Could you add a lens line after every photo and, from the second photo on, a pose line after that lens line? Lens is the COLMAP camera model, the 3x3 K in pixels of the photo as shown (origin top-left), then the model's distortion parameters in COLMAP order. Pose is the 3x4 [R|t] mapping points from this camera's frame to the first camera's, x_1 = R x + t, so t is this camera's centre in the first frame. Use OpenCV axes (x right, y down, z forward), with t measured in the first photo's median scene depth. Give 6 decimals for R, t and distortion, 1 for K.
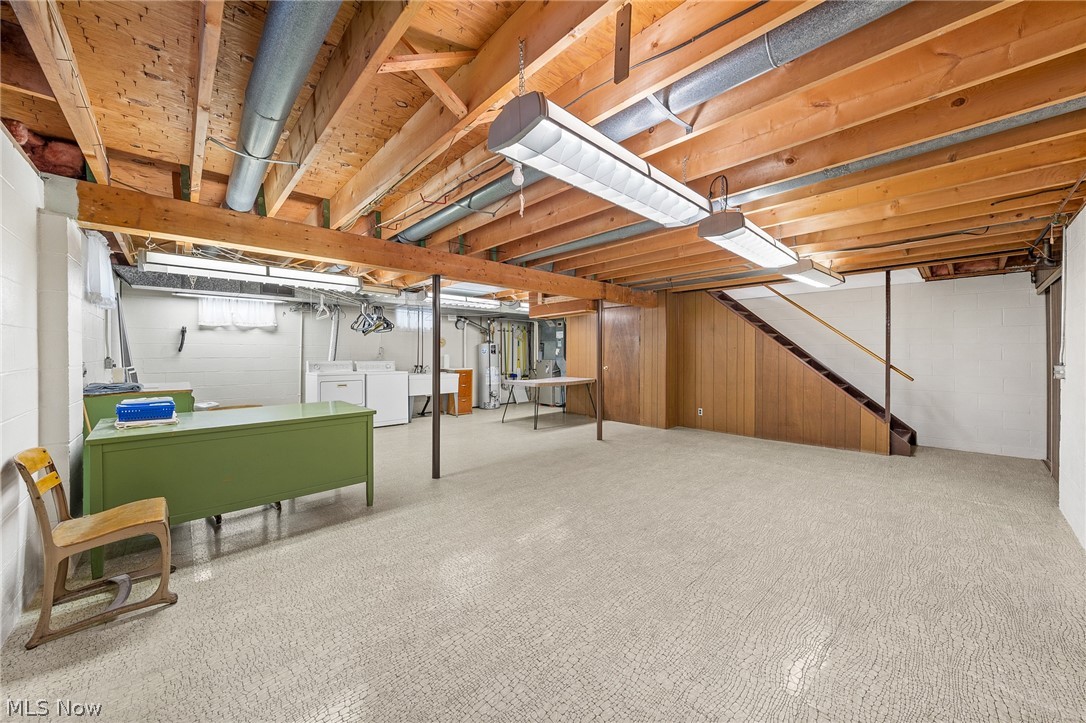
lens RADIAL K [[392.9, 0, 541.2], [0, 392.9, 356.8], [0, 0, 1]] dist [0.000078, -0.000055]
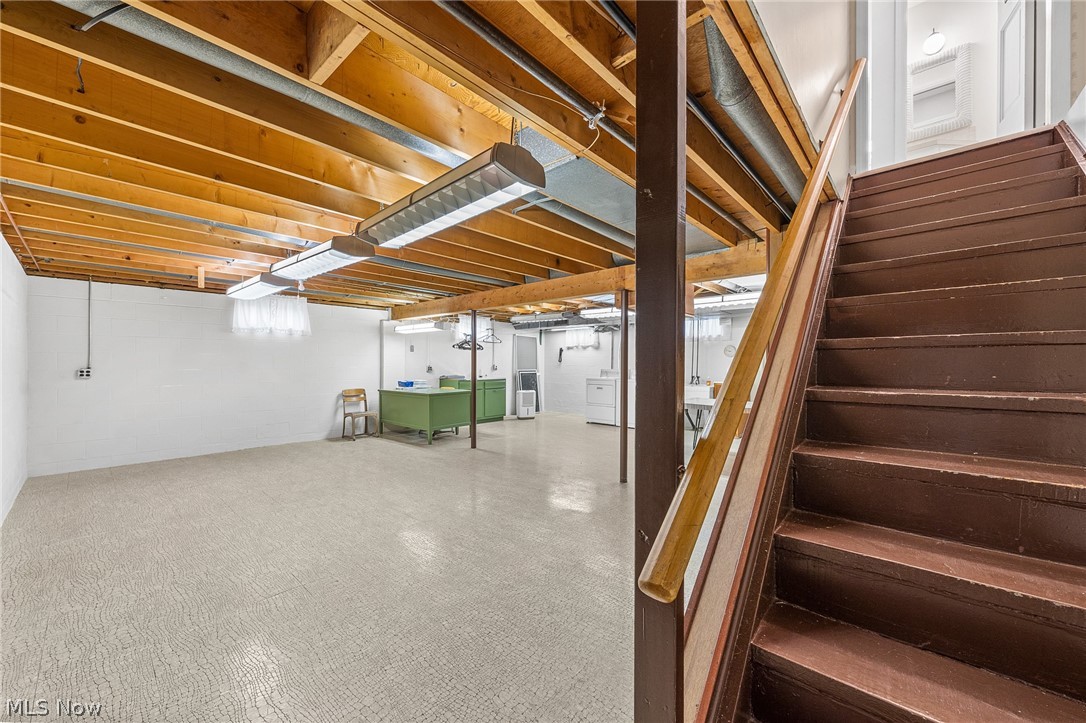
lens RADIAL K [[392.9, 0, 541.2], [0, 392.9, 362.9], [0, 0, 1]] dist [0.000078, -0.000055]
pose [[0.108970, -0.001150, -0.994044, 1.455867], [-0.009525, 0.999952, -0.002201, -0.009491], [0.993999, 0.009708, 0.108954, 1.305638]]
